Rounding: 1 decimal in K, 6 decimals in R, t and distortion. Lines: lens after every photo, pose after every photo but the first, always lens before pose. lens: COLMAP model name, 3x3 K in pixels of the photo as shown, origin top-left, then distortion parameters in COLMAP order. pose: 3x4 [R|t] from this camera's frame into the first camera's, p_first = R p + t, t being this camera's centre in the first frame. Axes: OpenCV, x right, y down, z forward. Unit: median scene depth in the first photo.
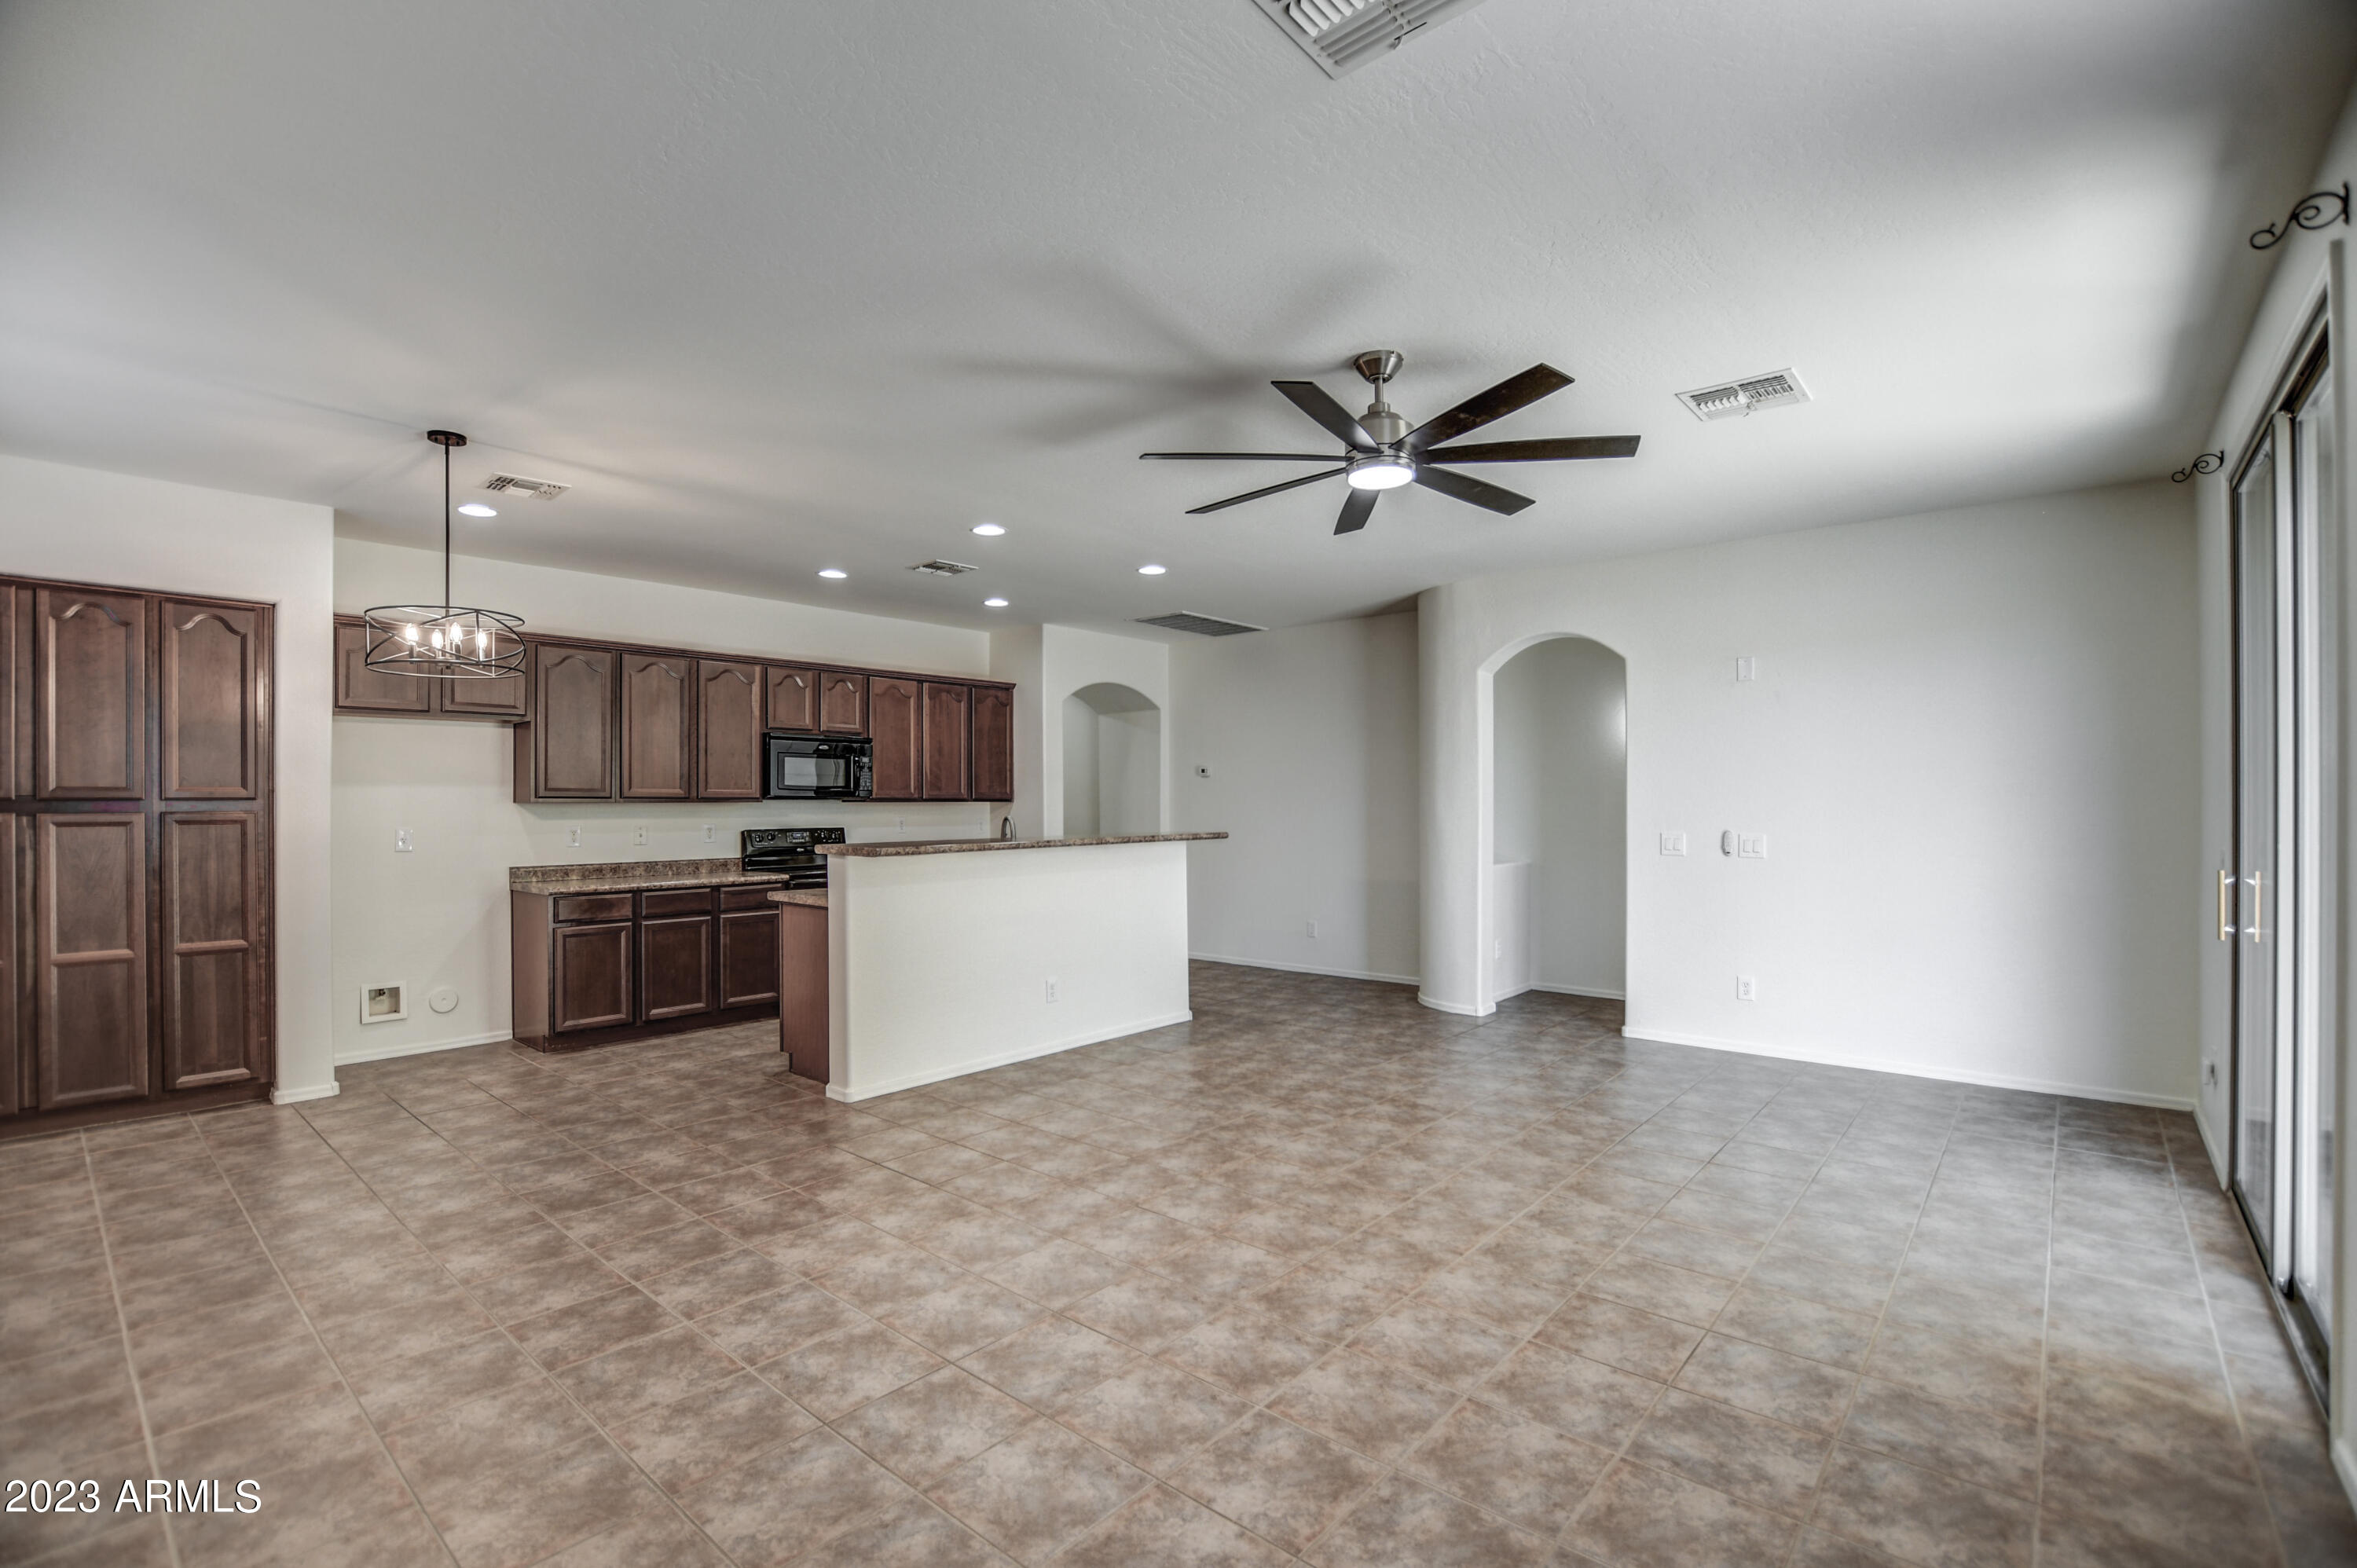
lens RADIAL K [[1048.2, 0, 1170.1], [0, 1048.2, 788.3], [0, 0, 1]] dist [-0.029240, 0.001700]
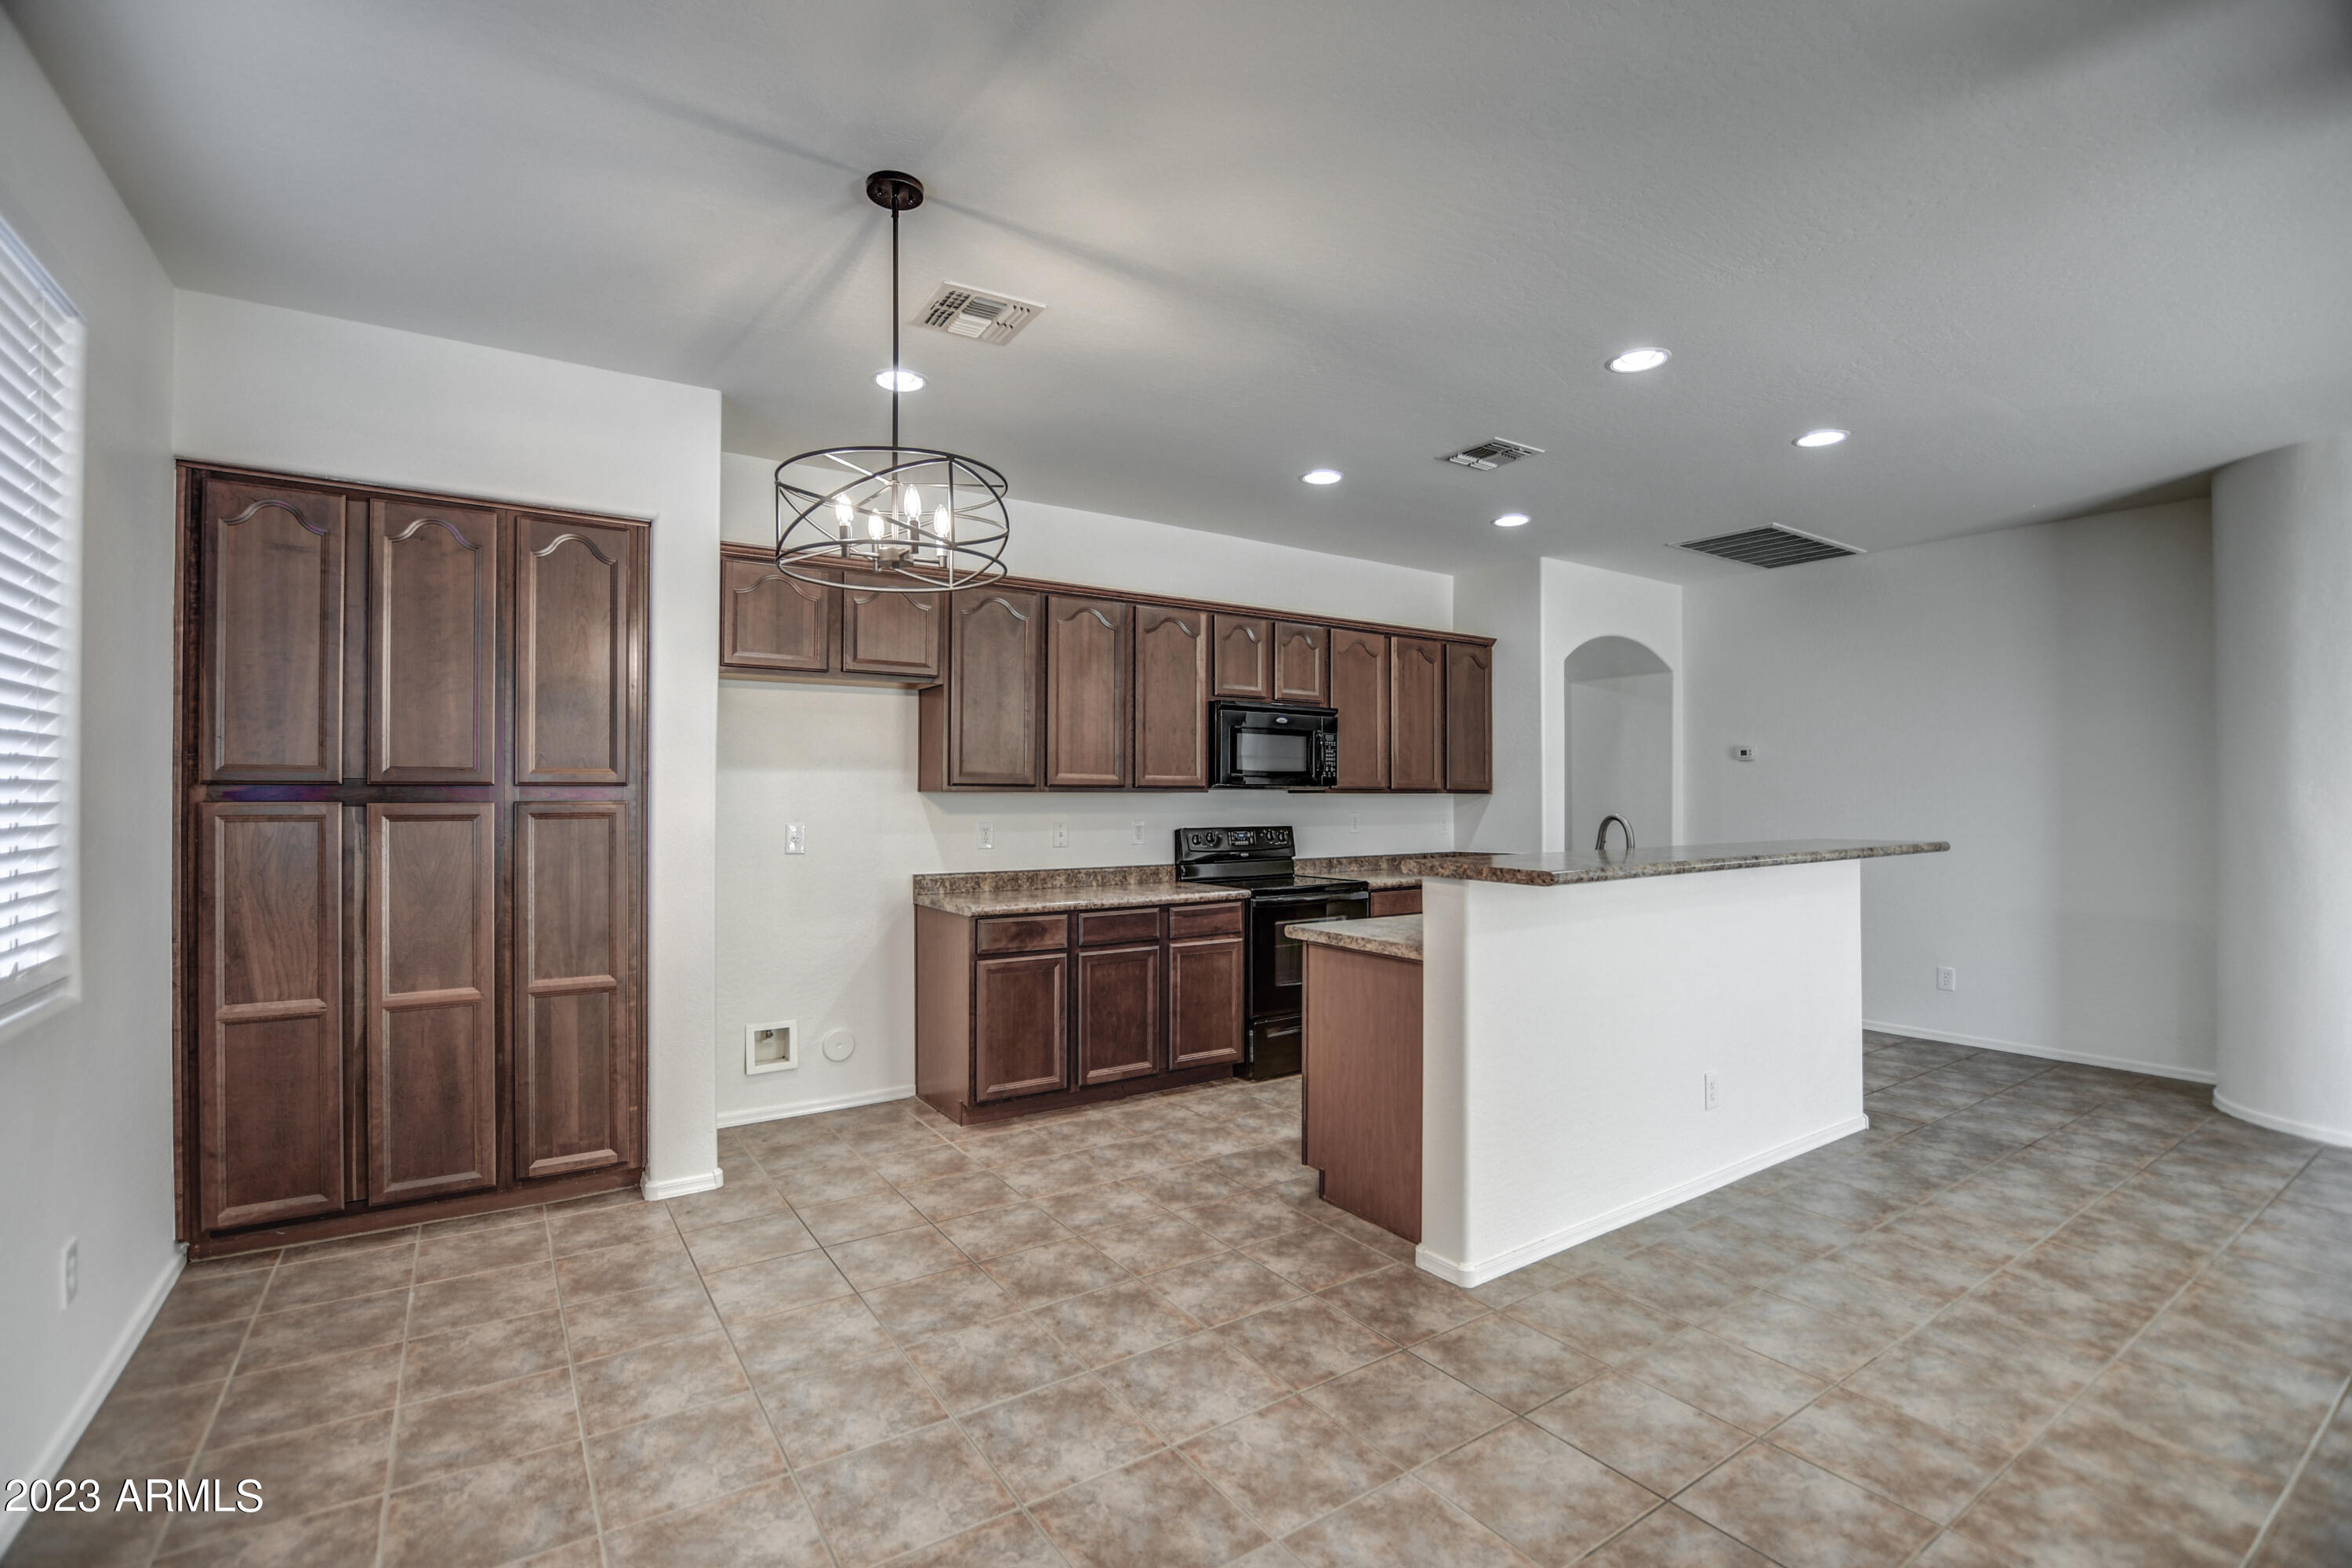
lens RADIAL K [[1046.1, 0, 1172.2], [0, 1046.1, 777.5], [0, 0, 1]] dist [-0.029240, 0.001700]
pose [[0.966172, -0.001986, -0.257892, -0.357296], [0.000247, 0.999977, -0.006776, 0.012483], [0.257900, 0.006483, 0.966150, 0.423945]]
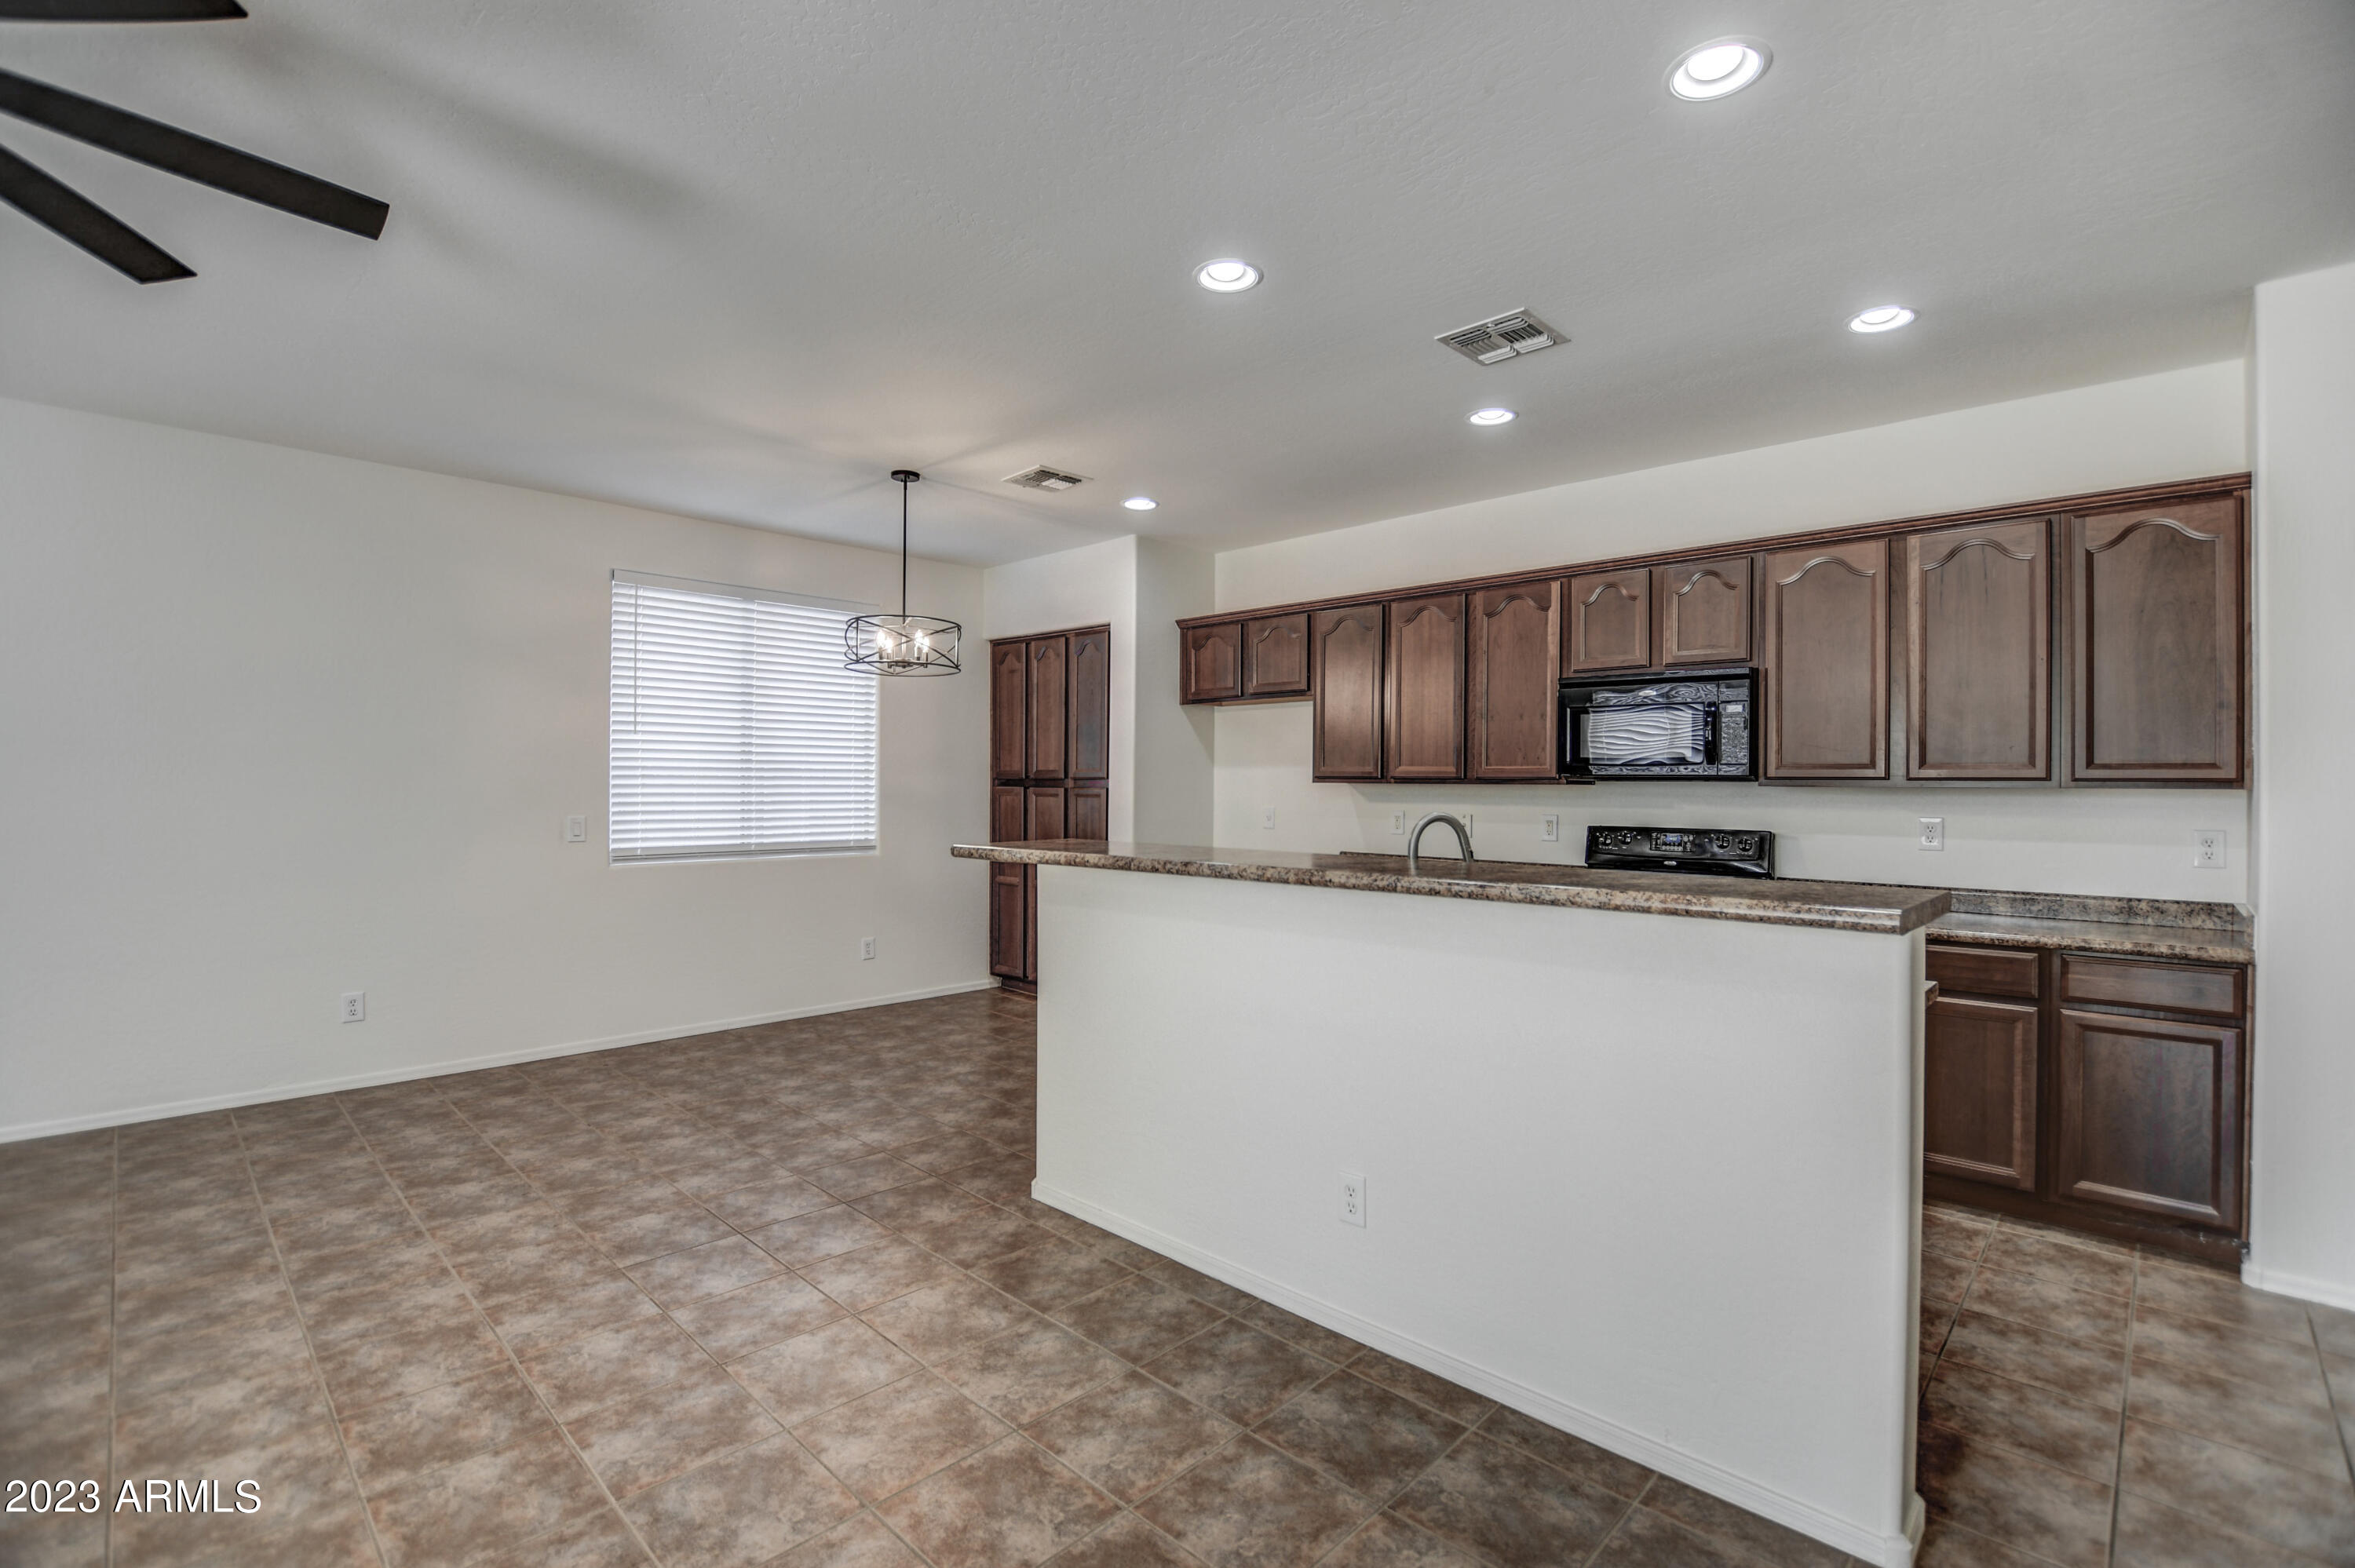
lens RADIAL K [[1047.2, 0, 1174.8], [0, 1047.2, 783.0], [0, 0, 1]] dist [-0.029240, 0.001700]
pose [[-0.047664, 0.000768, -0.998863, 0.456383], [0.004164, 0.999991, 0.000570, 0.017651], [0.998855, -0.004132, -0.047666, 1.274006]]
